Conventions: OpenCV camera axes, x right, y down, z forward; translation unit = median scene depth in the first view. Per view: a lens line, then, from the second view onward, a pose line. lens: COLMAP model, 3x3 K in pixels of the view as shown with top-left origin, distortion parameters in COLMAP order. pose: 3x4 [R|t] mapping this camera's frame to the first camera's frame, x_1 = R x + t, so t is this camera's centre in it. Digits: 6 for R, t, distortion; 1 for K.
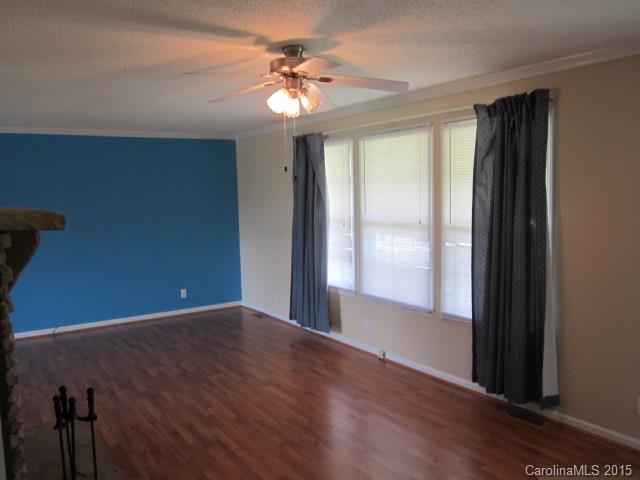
lens RADIAL K [[528.8, 0, 320.0], [0, 528.8, 240.0], [0, 0, 1]] dist [-0.045346, 0.000237]
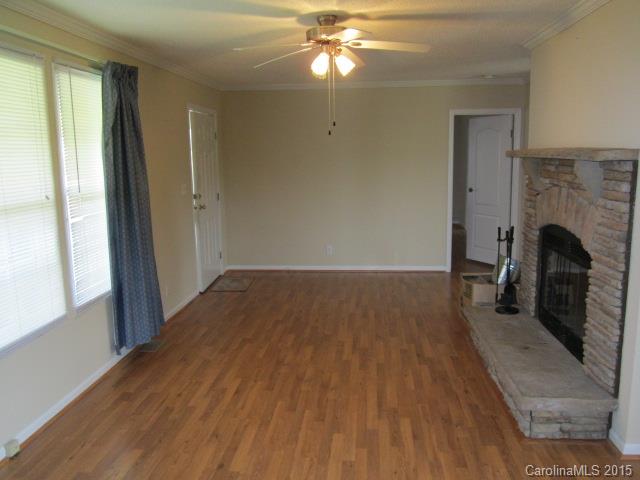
lens RADIAL K [[528.8, 0, 320.0], [0, 528.8, 240.0], [0, 0, 1]] dist [-0.045346, 0.000237]
pose [[-0.771355, -0.067239, 0.632844, -0.608729], [0.093530, 0.971628, 0.217236, -0.110488], [-0.629495, 0.226756, -0.743181, 1.513332]]
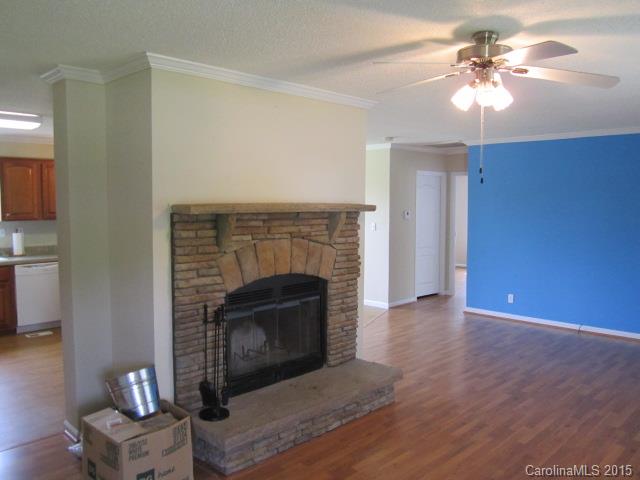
lens RADIAL K [[528.8, 0, 320.0], [0, 528.8, 240.0], [0, 0, 1]] dist [-0.045346, 0.000237]
pose [[0.197197, 0.095313, -0.975720, 0.607866], [-0.095820, 0.992371, 0.077574, -0.046227], [0.975670, 0.078197, 0.204825, 0.443370]]
